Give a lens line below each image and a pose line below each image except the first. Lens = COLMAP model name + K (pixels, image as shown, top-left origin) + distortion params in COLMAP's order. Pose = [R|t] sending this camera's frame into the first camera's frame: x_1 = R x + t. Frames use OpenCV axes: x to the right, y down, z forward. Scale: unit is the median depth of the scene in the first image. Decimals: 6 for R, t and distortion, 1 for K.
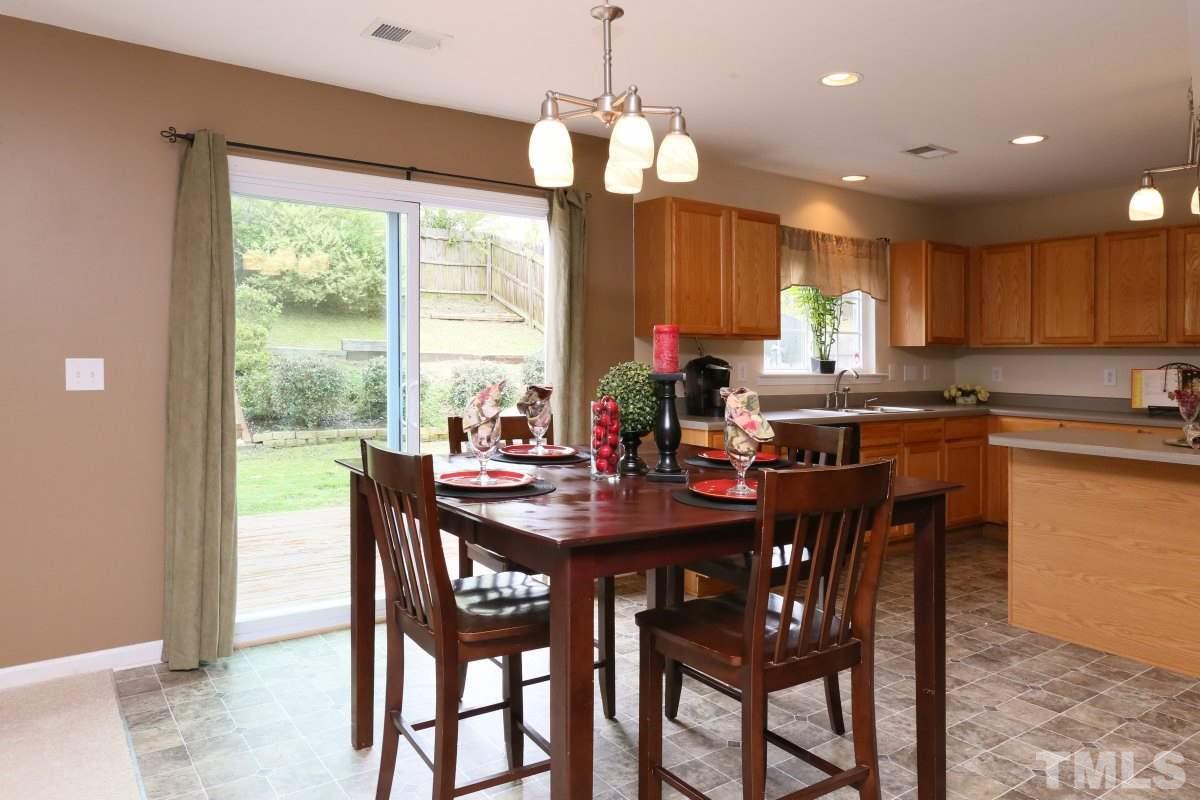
lens RADIAL K [[839.1, 0, 551.4], [0, 839.1, 350.9], [0, 0, 1]] dist [-0.022491, 0.023648]
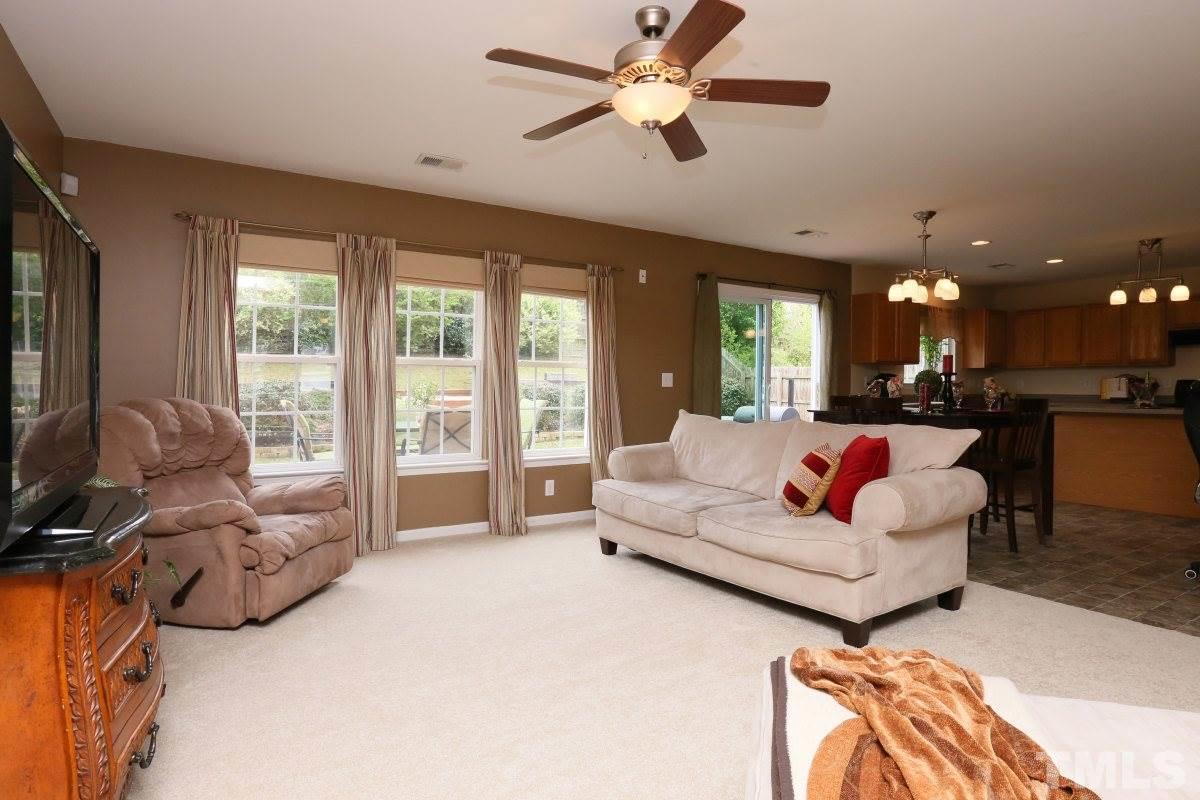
lens RADIAL K [[679.0, 0, 596.5], [0, 679.0, 398.8], [0, 0, 1]] dist [-0.003281, -0.000503]
pose [[0.999912, -0.012538, 0.004372, -0.420291], [0.012447, 0.999716, 0.020334, 0.022330], [-0.004625, -0.020277, 0.999784, -0.487548]]
